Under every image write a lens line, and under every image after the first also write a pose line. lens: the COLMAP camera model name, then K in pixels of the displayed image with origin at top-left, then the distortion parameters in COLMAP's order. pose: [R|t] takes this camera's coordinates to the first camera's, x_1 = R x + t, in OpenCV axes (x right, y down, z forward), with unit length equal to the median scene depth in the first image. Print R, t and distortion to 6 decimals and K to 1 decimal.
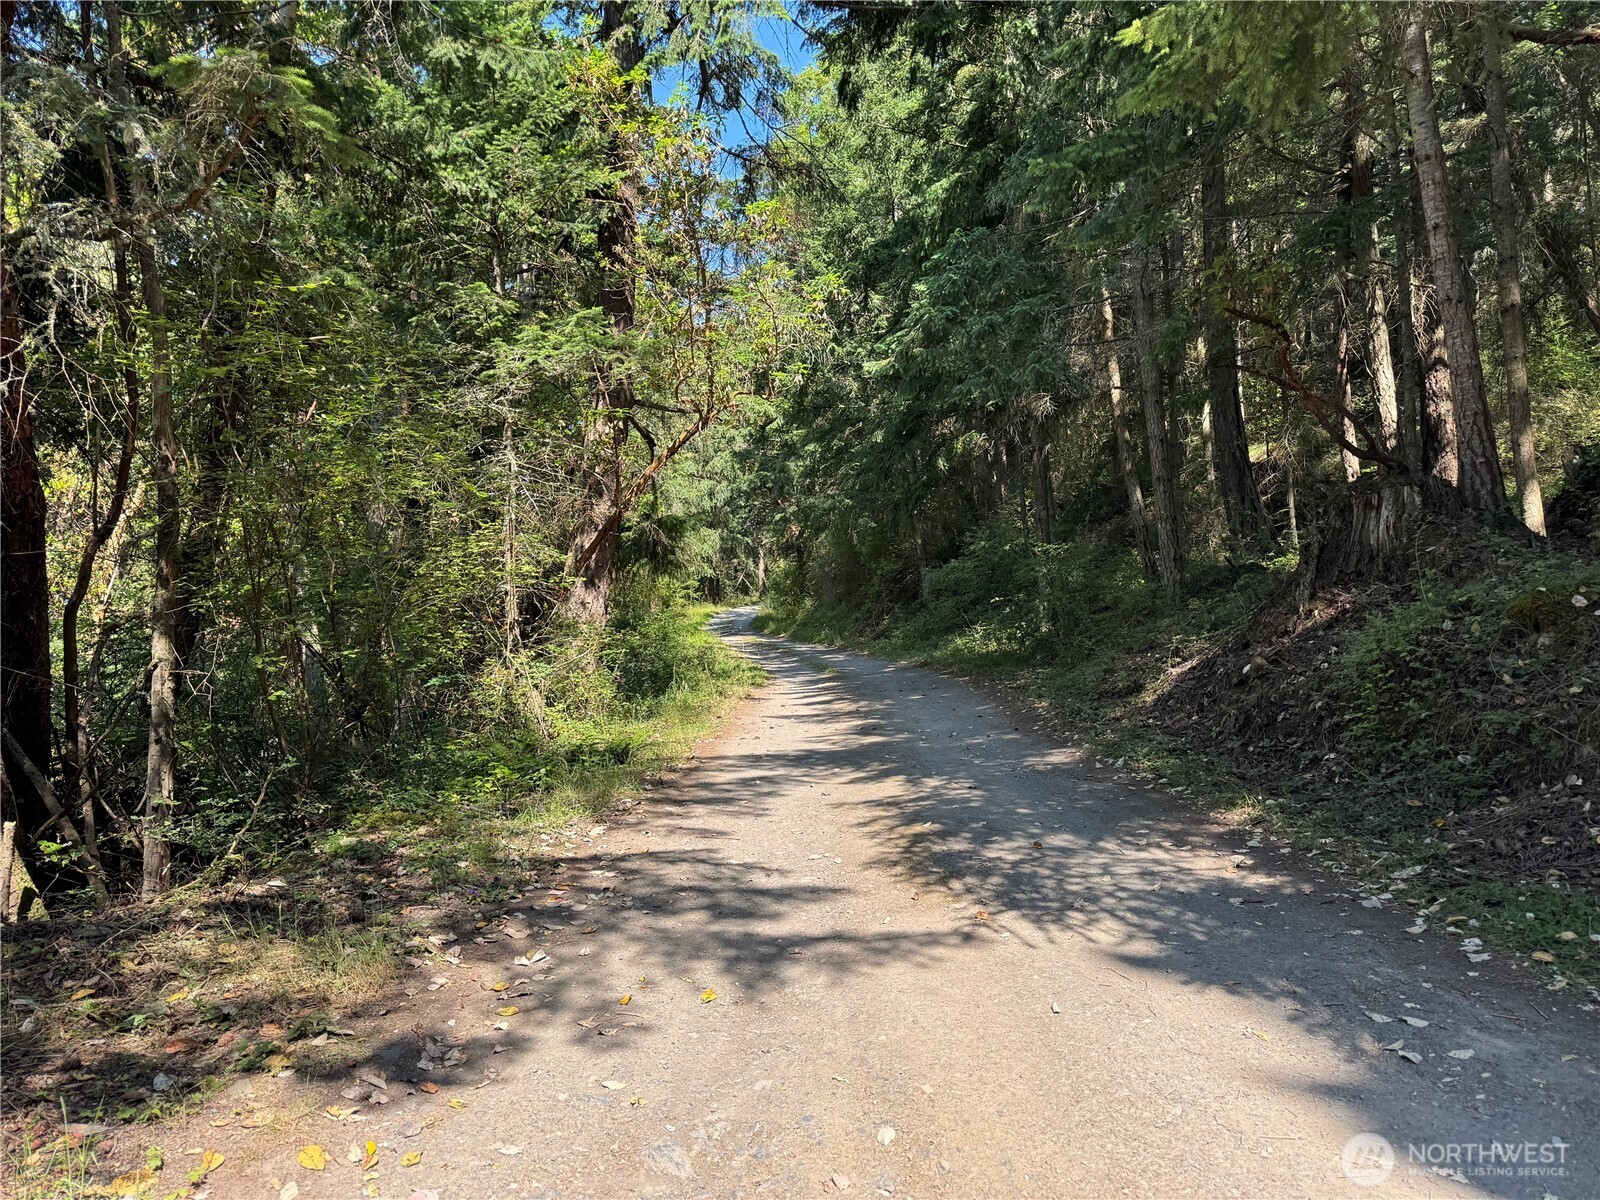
lens RADIAL K [[1121.0, 0, 802.7], [0, 1121.0, 600.5], [0, 0, 1]] dist [0.006698, 0.000579]
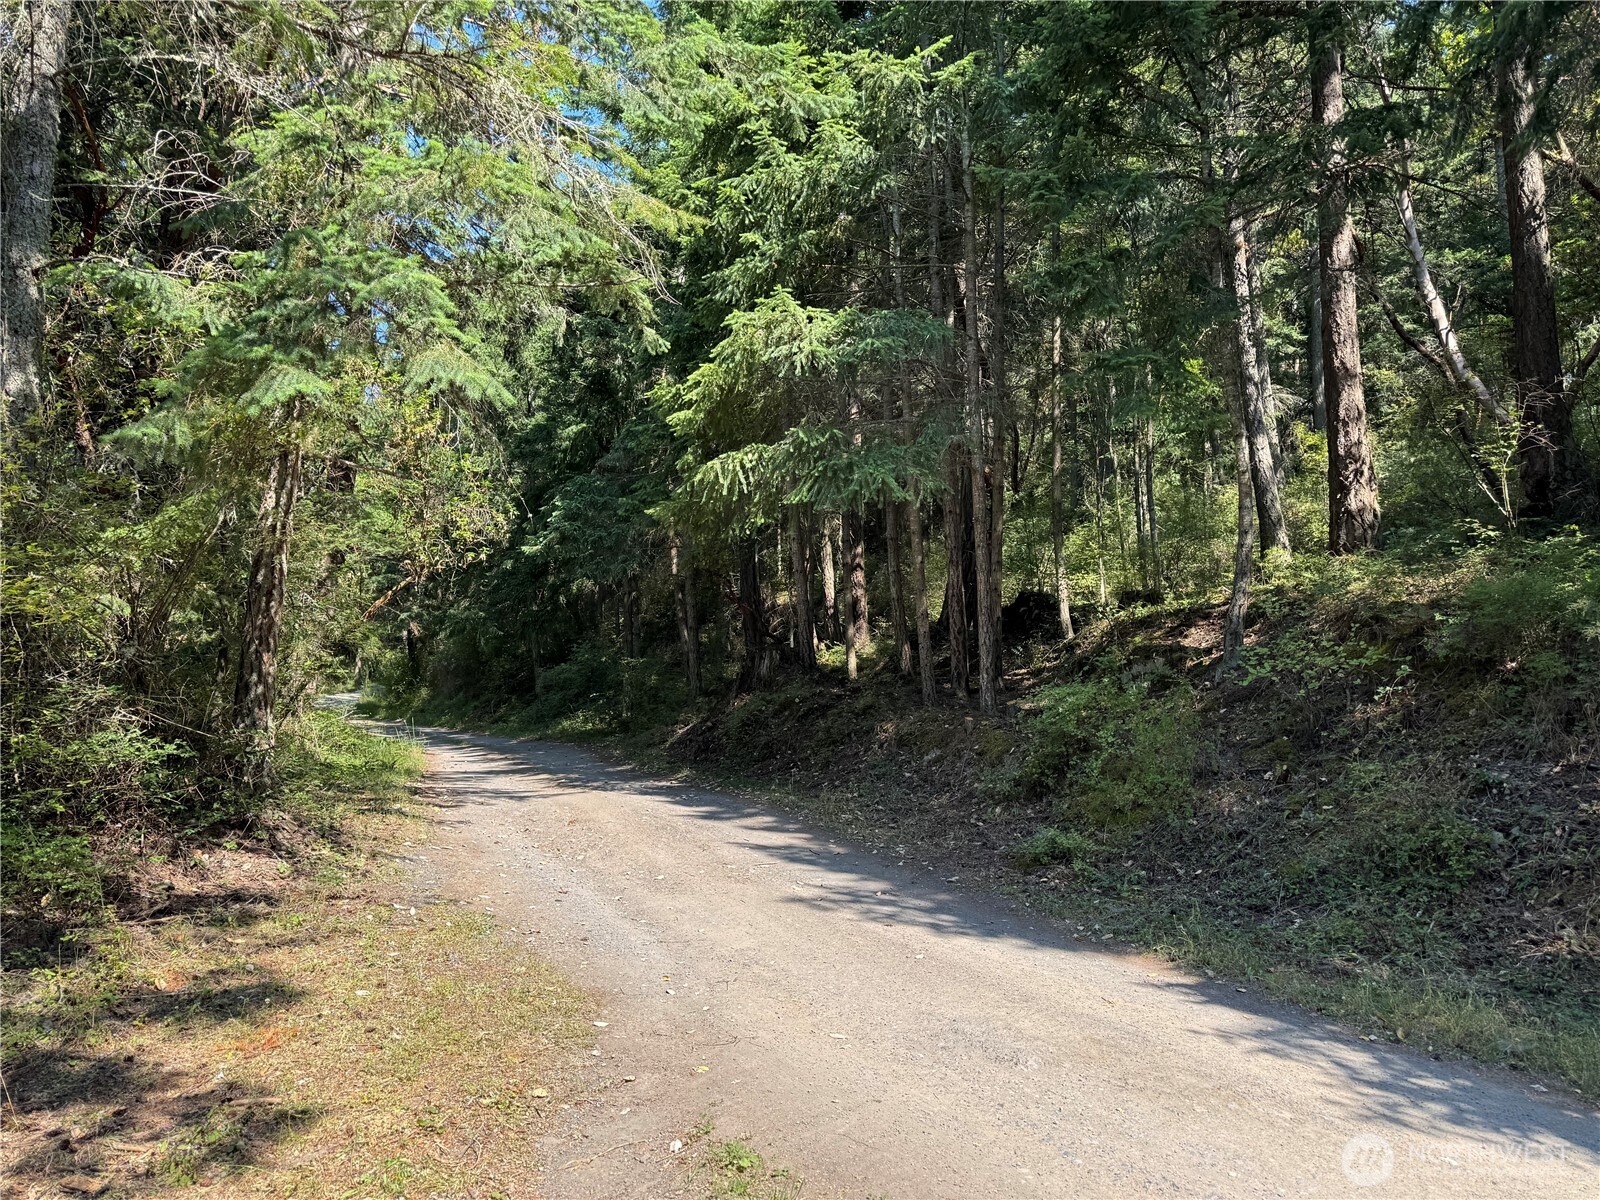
lens RADIAL K [[1121.0, 0, 802.3], [0, 1121.0, 601.8], [0, 0, 1]] dist [0.006698, 0.000579]
pose [[0.936586, 0.068288, 0.343719, -0.084245], [-0.038474, 0.994938, -0.092834, 0.004461], [-0.348318, 0.073723, 0.934473, -0.473252]]
